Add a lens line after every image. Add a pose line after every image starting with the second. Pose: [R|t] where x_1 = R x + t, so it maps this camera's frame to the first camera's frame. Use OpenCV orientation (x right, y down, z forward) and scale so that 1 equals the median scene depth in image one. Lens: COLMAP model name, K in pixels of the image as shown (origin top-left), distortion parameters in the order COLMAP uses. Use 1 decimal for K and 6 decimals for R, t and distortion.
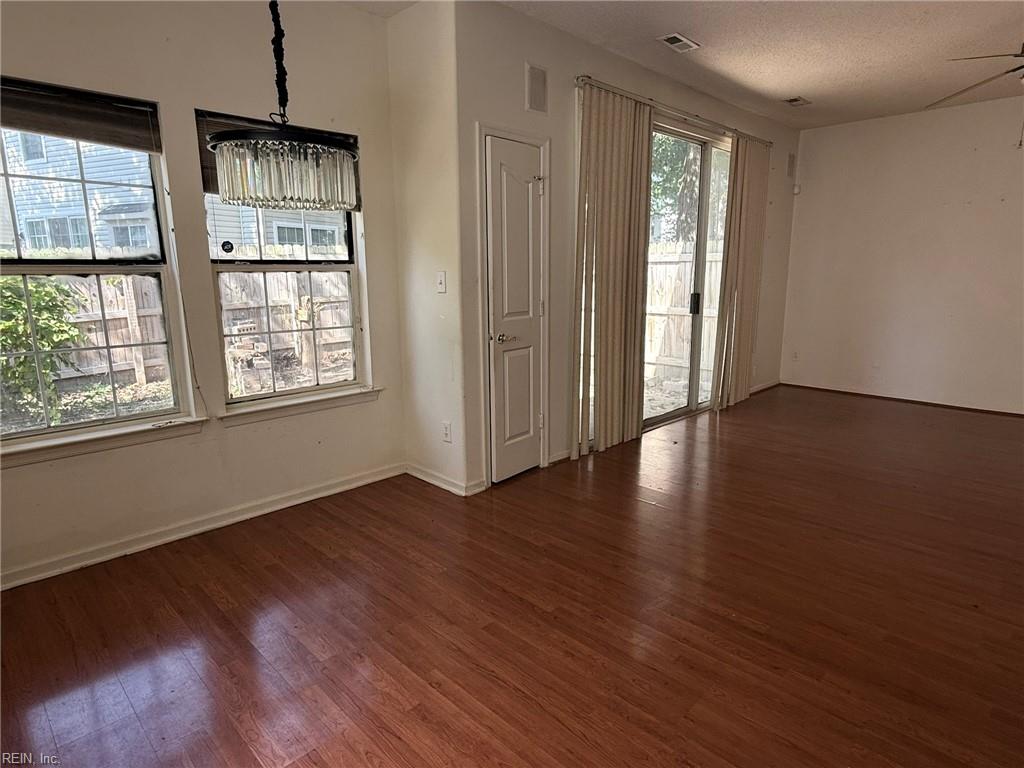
lens RADIAL K [[586.9, 0, 512.0], [0, 586.9, 384.0], [0, 0, 1]] dist [-0.000566, 0.002106]
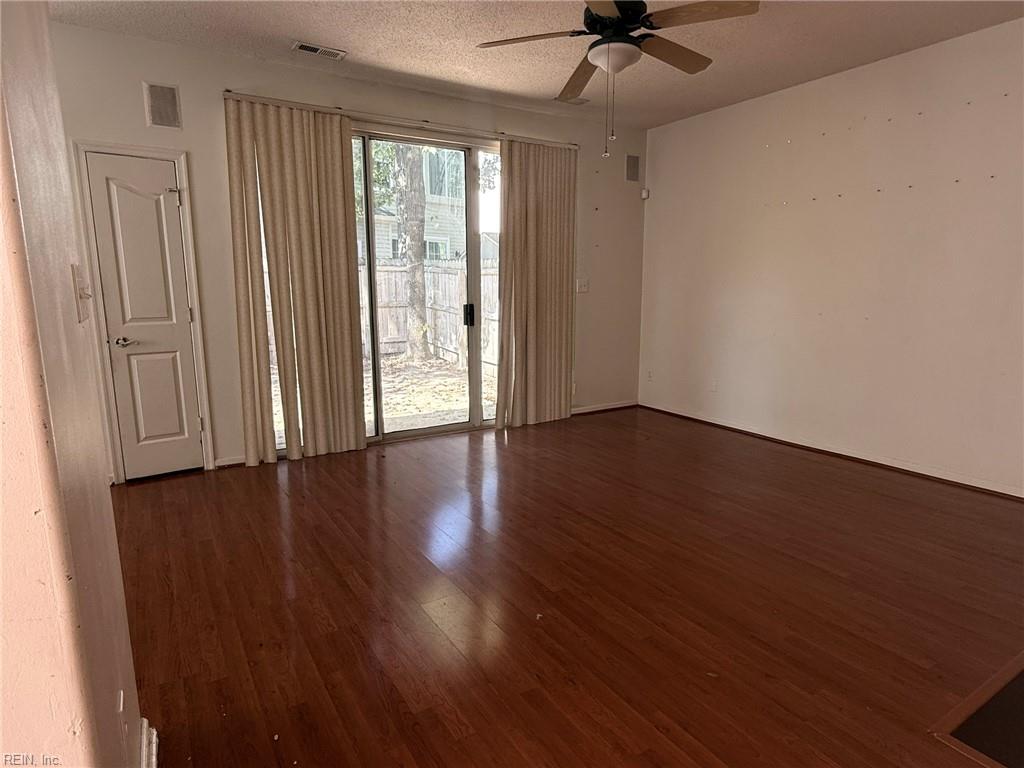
lens RADIAL K [[596.4, 0, 512.0], [0, 596.4, 384.0], [0, 0, 1]] dist [-0.003757, -0.001010]
pose [[0.976499, 0.049289, -0.209808, 0.780233], [-0.052239, 0.998598, -0.008539, -0.026640], [0.209093, 0.019298, 0.977705, 0.089742]]
